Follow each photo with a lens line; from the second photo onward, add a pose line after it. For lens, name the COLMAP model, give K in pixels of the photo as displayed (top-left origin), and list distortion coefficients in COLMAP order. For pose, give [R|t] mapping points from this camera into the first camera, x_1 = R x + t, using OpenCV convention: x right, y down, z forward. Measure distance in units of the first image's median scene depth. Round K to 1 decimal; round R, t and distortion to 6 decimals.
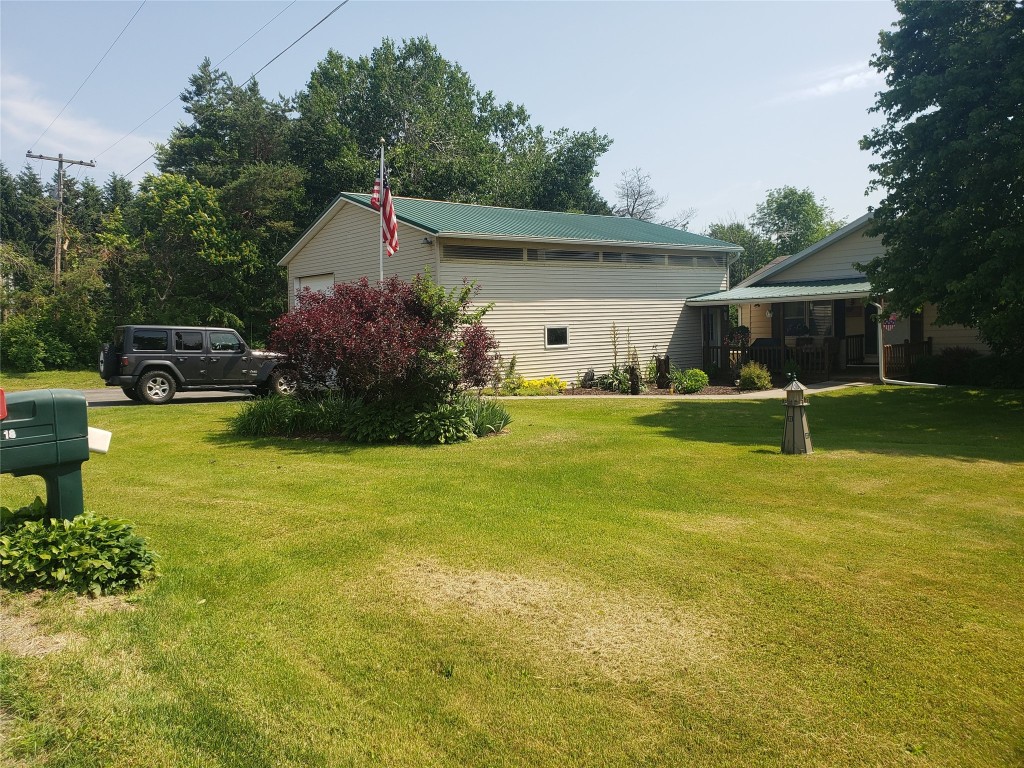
lens RADIAL K [[769.7, 0, 478.2], [0, 769.7, 360.1], [0, 0, 1]] dist [0.012864, 0.006186]
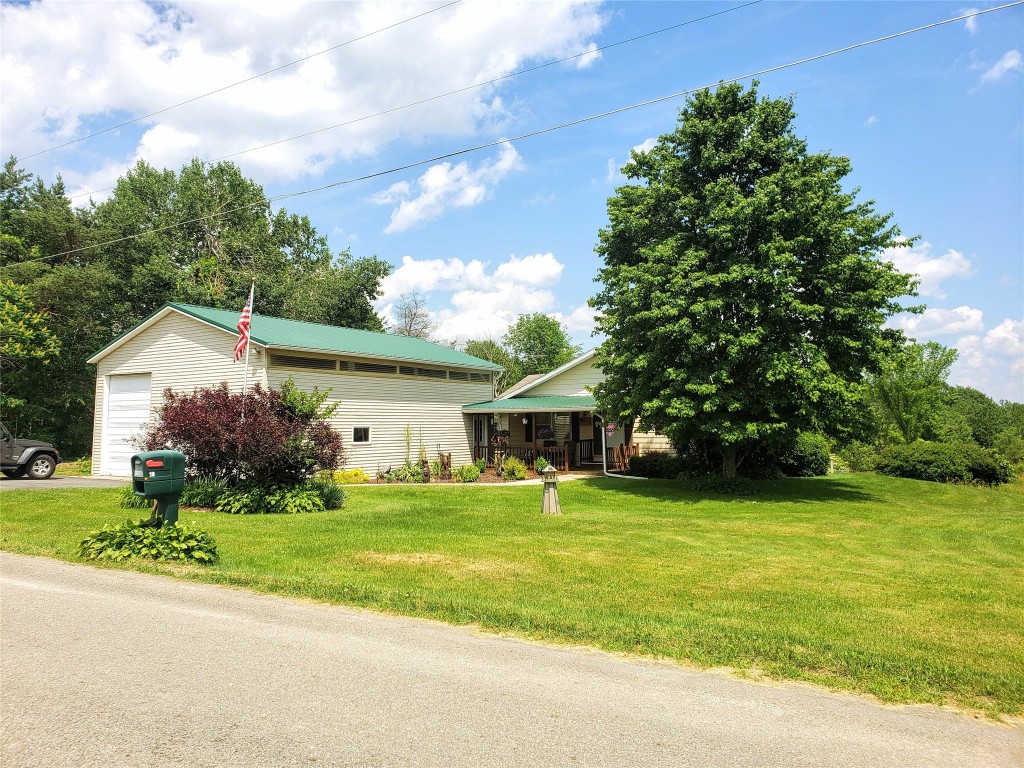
lens RADIAL K [[773.1, 0, 498.3], [0, 773.1, 374.5], [0, 0, 1]] dist [0.042429, 0.009238]
pose [[0.942240, 0.047041, 0.331618, -0.092590], [-0.008006, 0.992968, -0.118108, 0.014759], [-0.334842, 0.108631, 0.935992, -0.189123]]
